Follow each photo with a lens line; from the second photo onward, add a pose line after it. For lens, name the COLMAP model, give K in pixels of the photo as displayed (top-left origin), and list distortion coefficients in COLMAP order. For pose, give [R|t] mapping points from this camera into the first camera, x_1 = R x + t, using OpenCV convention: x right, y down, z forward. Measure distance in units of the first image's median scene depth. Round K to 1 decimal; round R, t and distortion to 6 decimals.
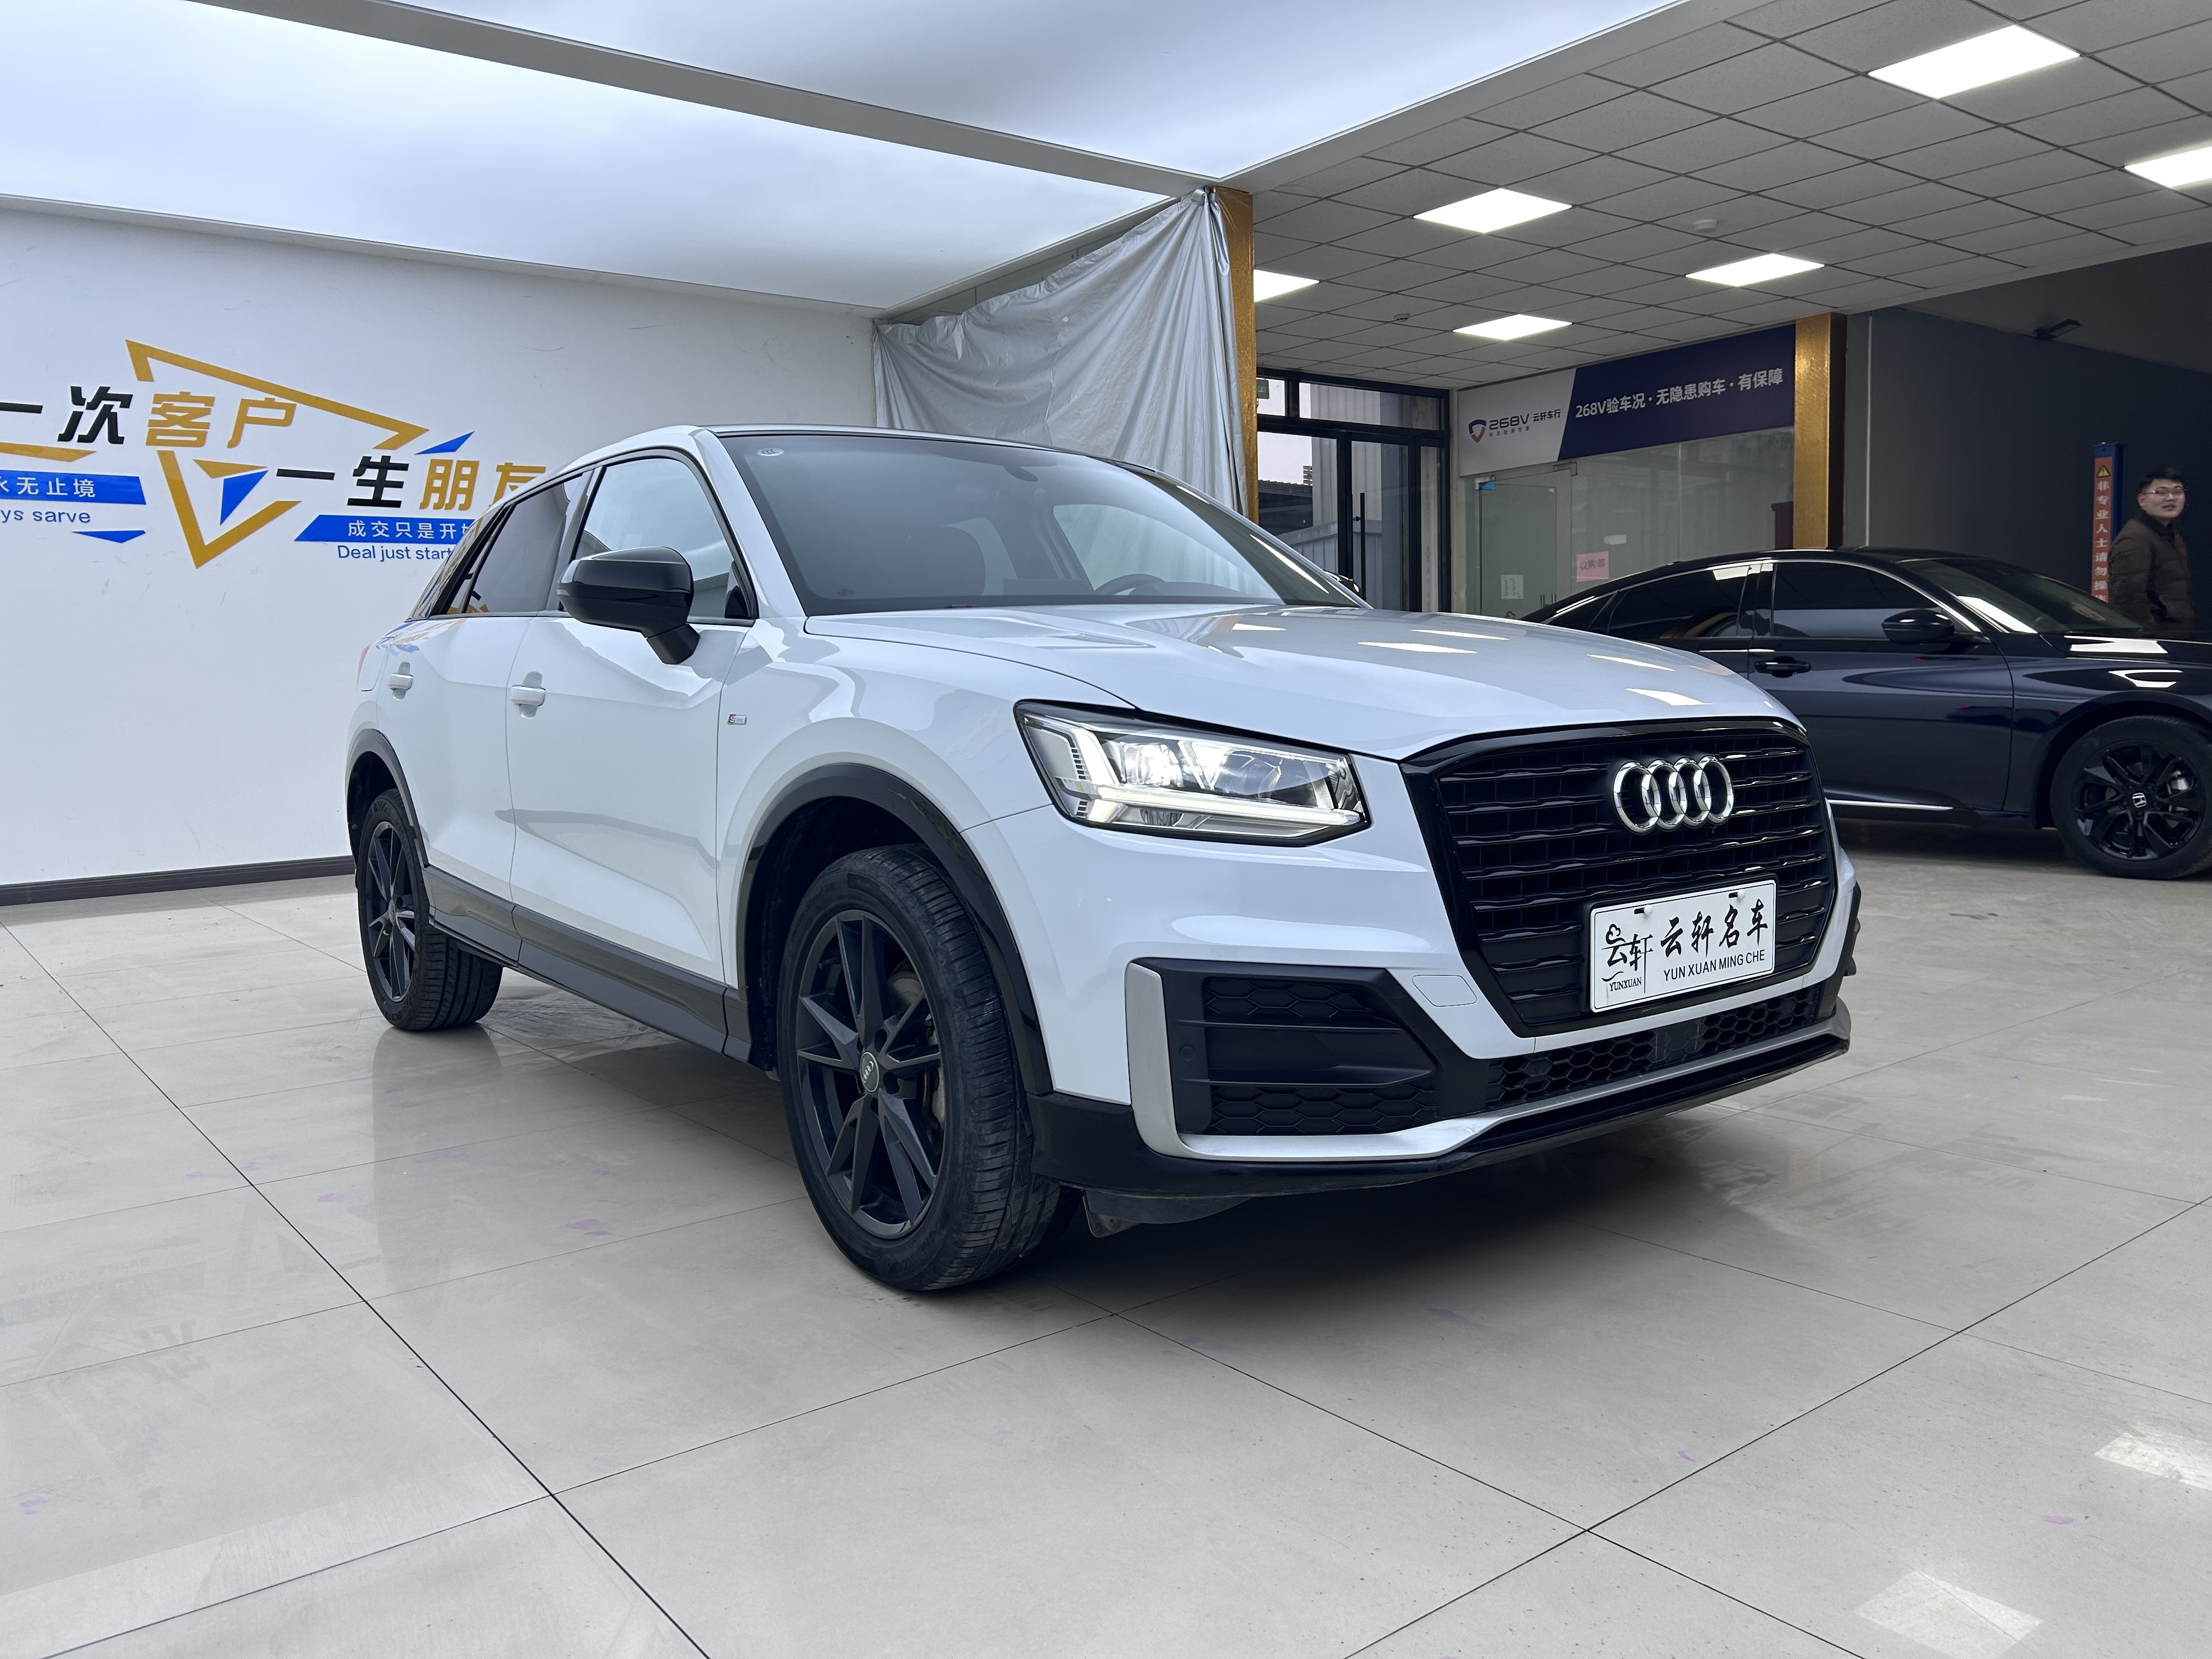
lens RADIAL K [[1658.6, 0, 1108.1], [0, 1658.6, 869.2], [0, 0, 1]] dist [0.003021, -0.004412]
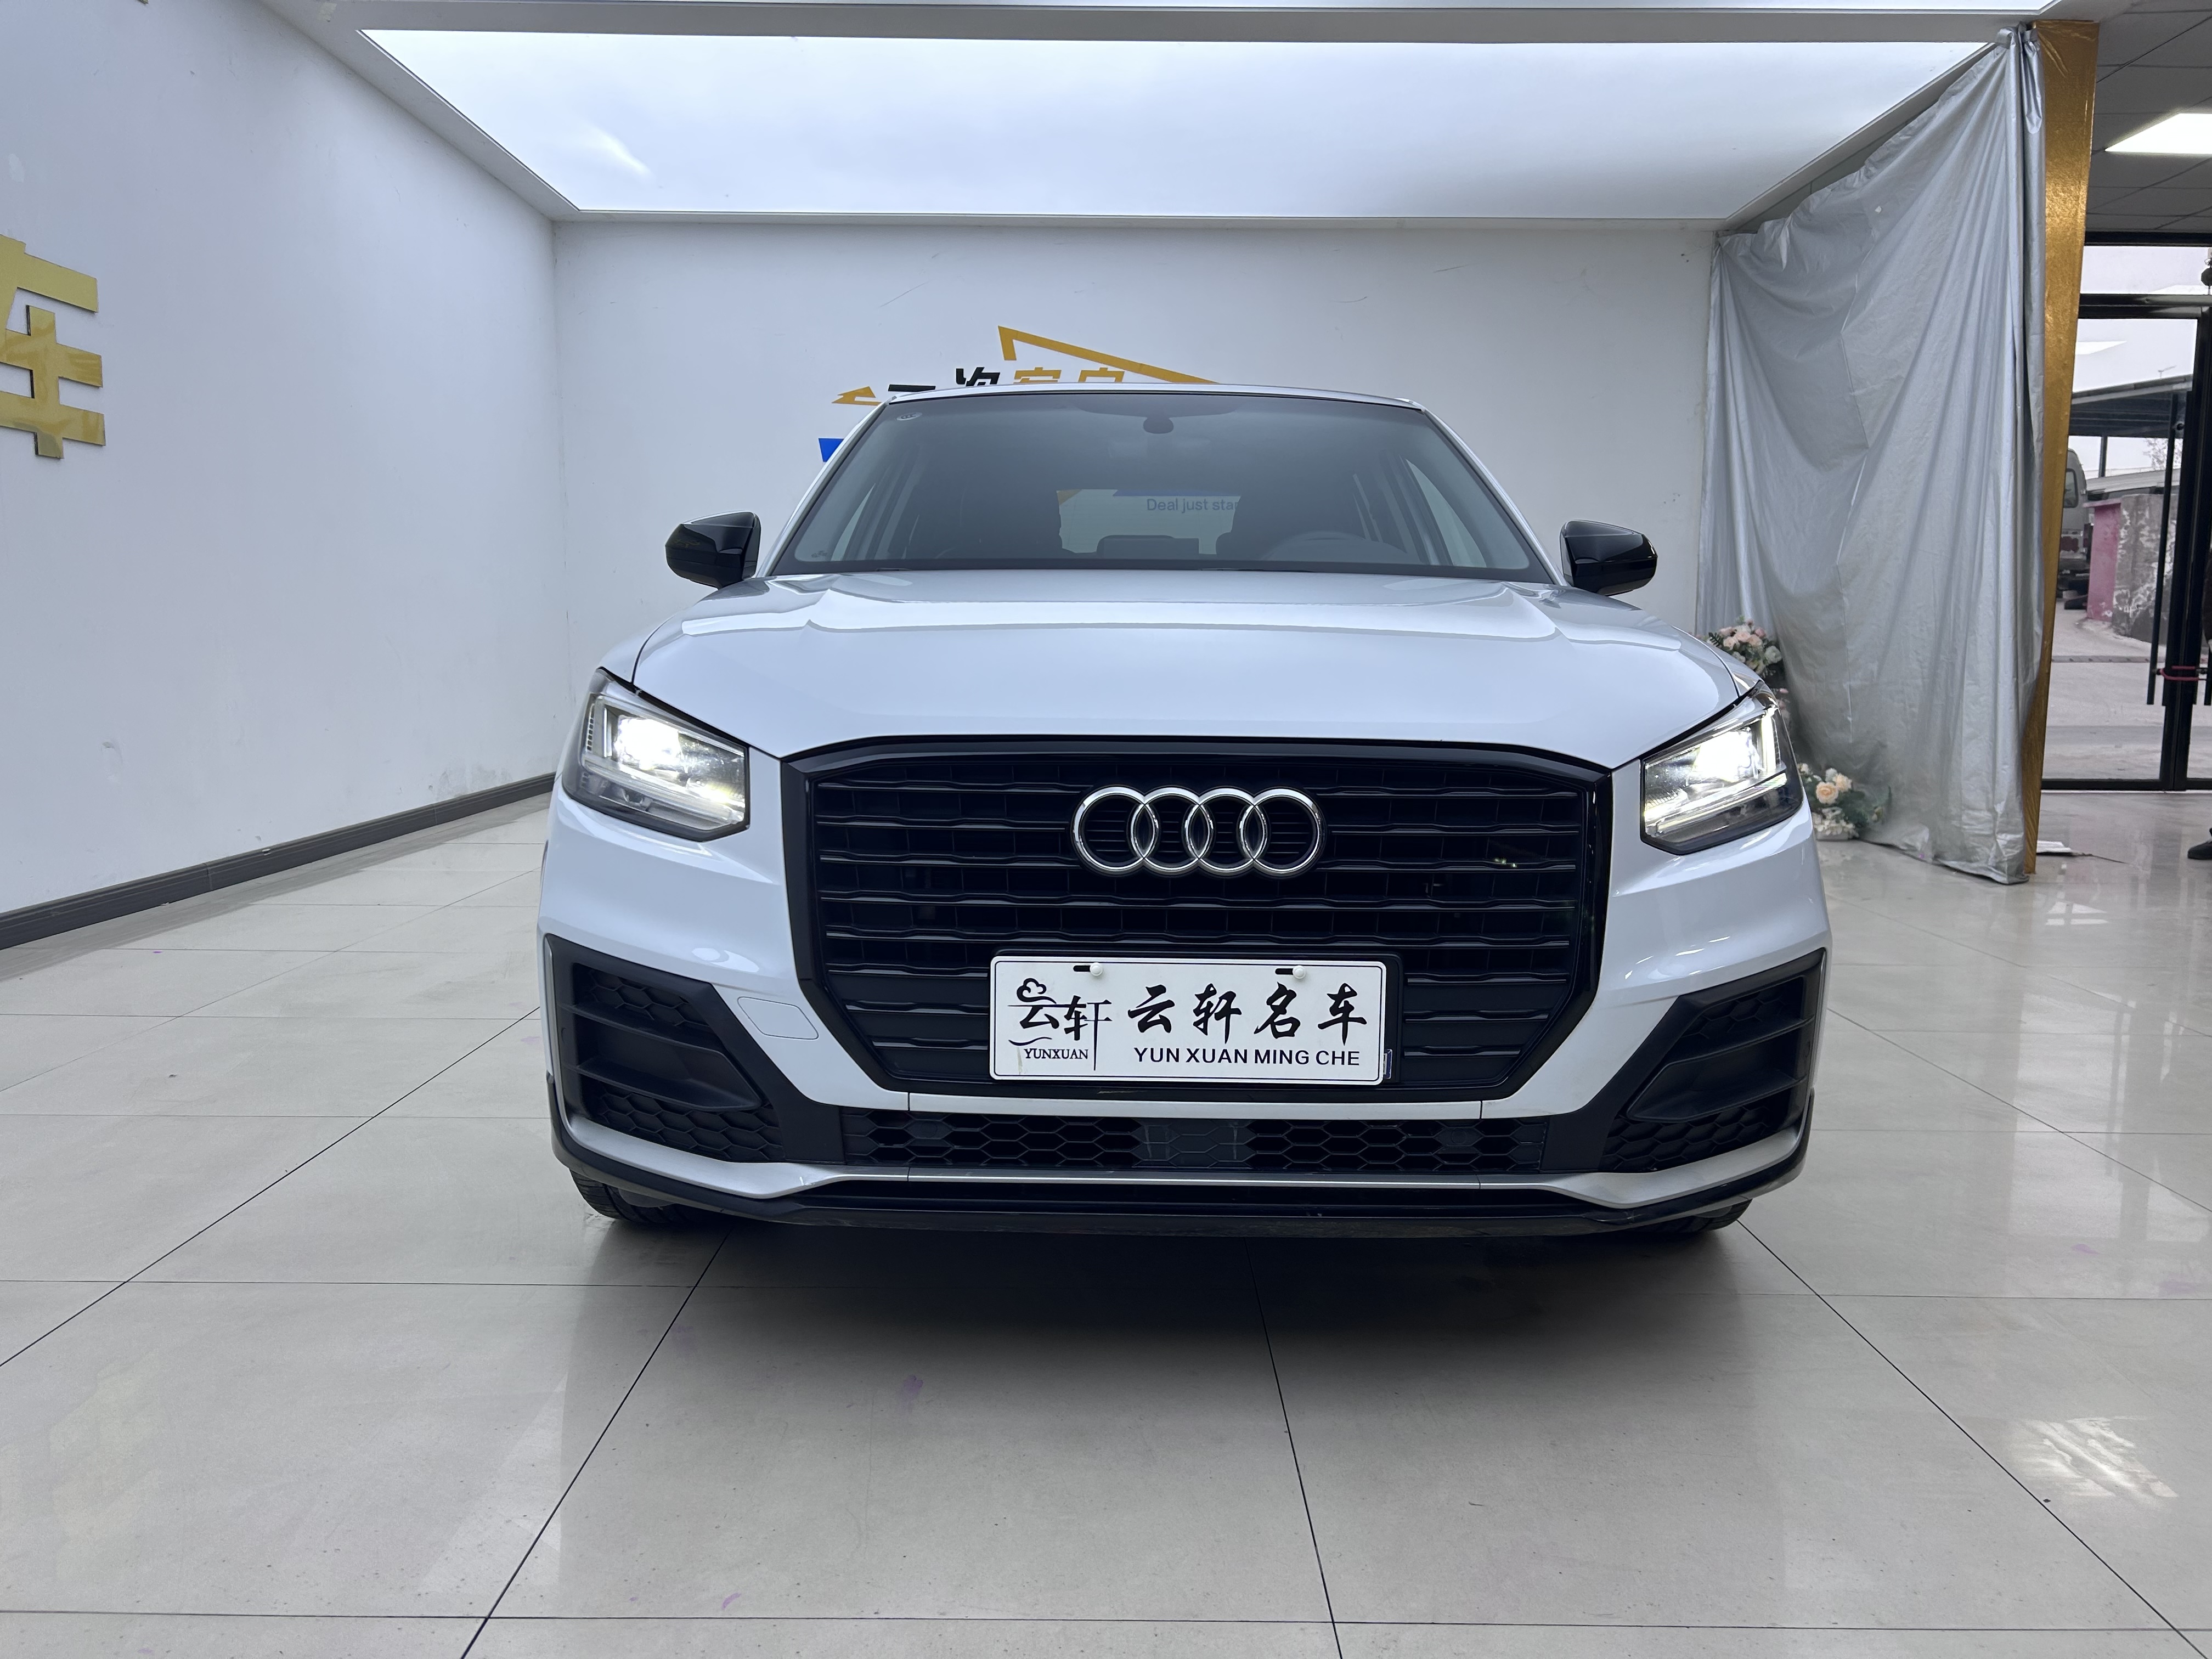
lens RADIAL K [[1675.7, 0, 1109.3], [0, 1675.7, 842.1], [0, 0, 1]] dist [0.065885, -0.079993]
pose [[0.790055, 0.109292, -0.603215, 0.787439], [-0.098691, 0.993820, 0.050804, -0.076258], [0.605040, 0.019394, 0.795959, 0.339032]]
